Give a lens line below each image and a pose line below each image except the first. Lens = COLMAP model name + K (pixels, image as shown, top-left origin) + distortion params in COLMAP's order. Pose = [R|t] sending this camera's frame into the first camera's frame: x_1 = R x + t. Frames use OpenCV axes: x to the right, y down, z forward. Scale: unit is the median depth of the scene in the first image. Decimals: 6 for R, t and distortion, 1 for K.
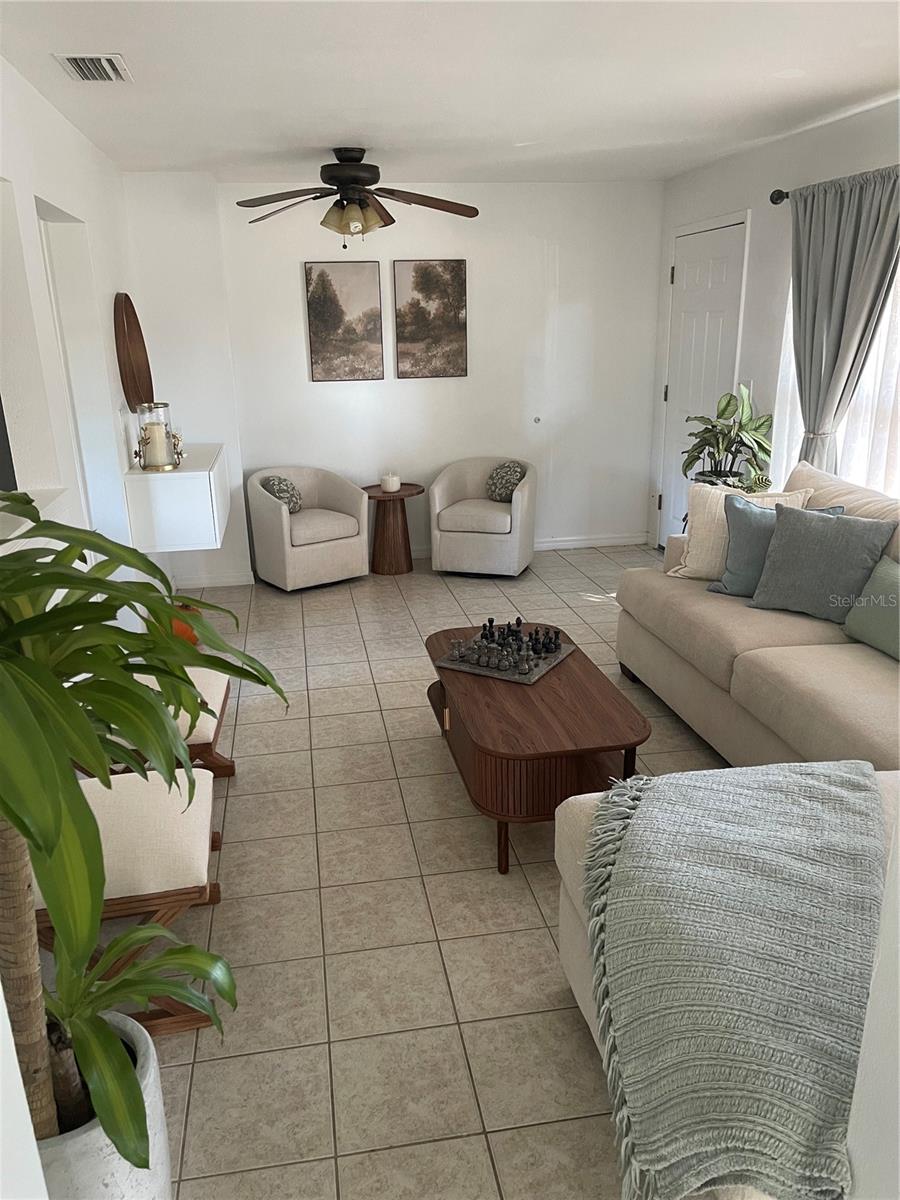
lens RADIAL K [[903.6, 0, 445.8], [0, 903.6, 610.0], [0, 0, 1]] dist [0.072278, -0.094829]
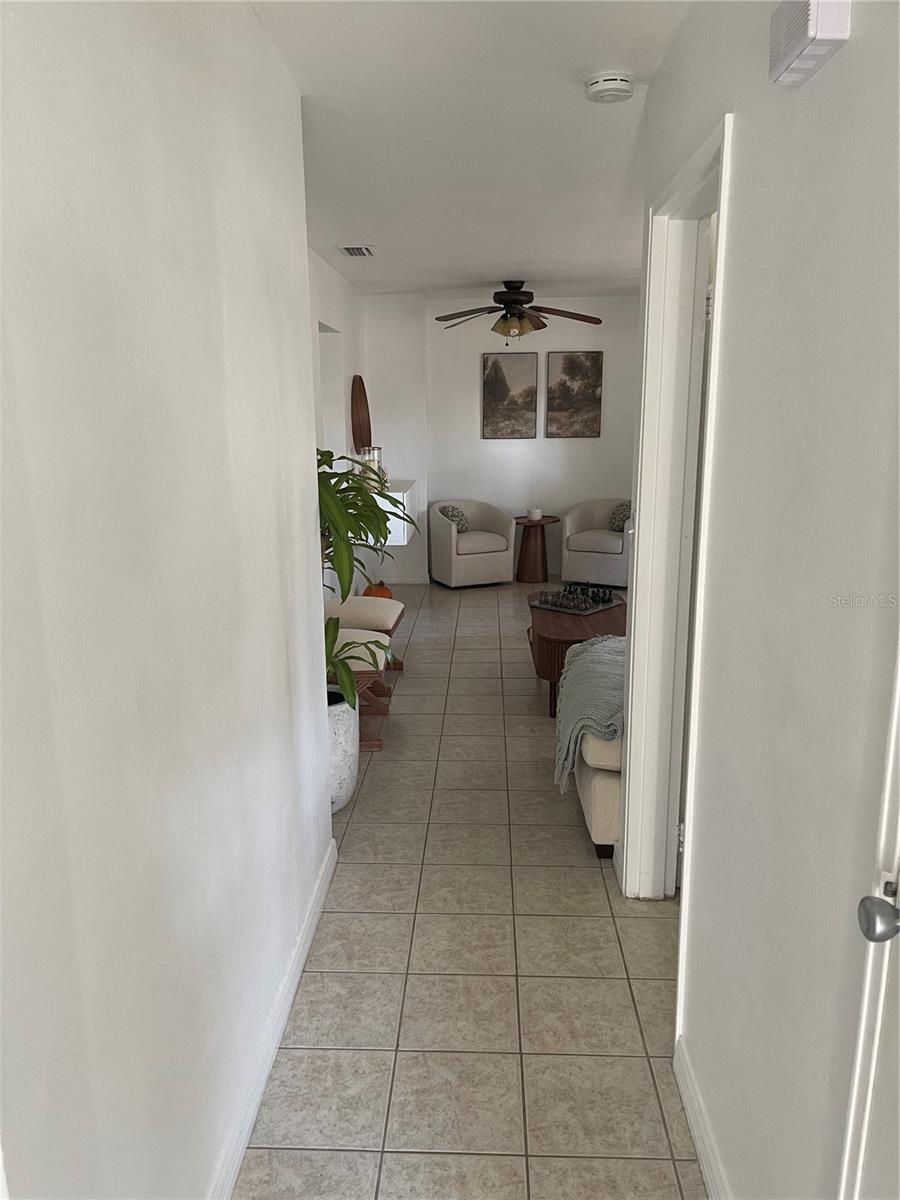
lens RADIAL K [[903.6, 0, 445.8], [0, 903.6, 610.0], [0, 0, 1]] dist [0.072278, -0.094829]
pose [[0.976934, 0.061320, -0.204547, 0.092692], [-0.077275, 0.994483, -0.070942, 0.104611], [0.199068, 0.085112, 0.976283, -0.314808]]
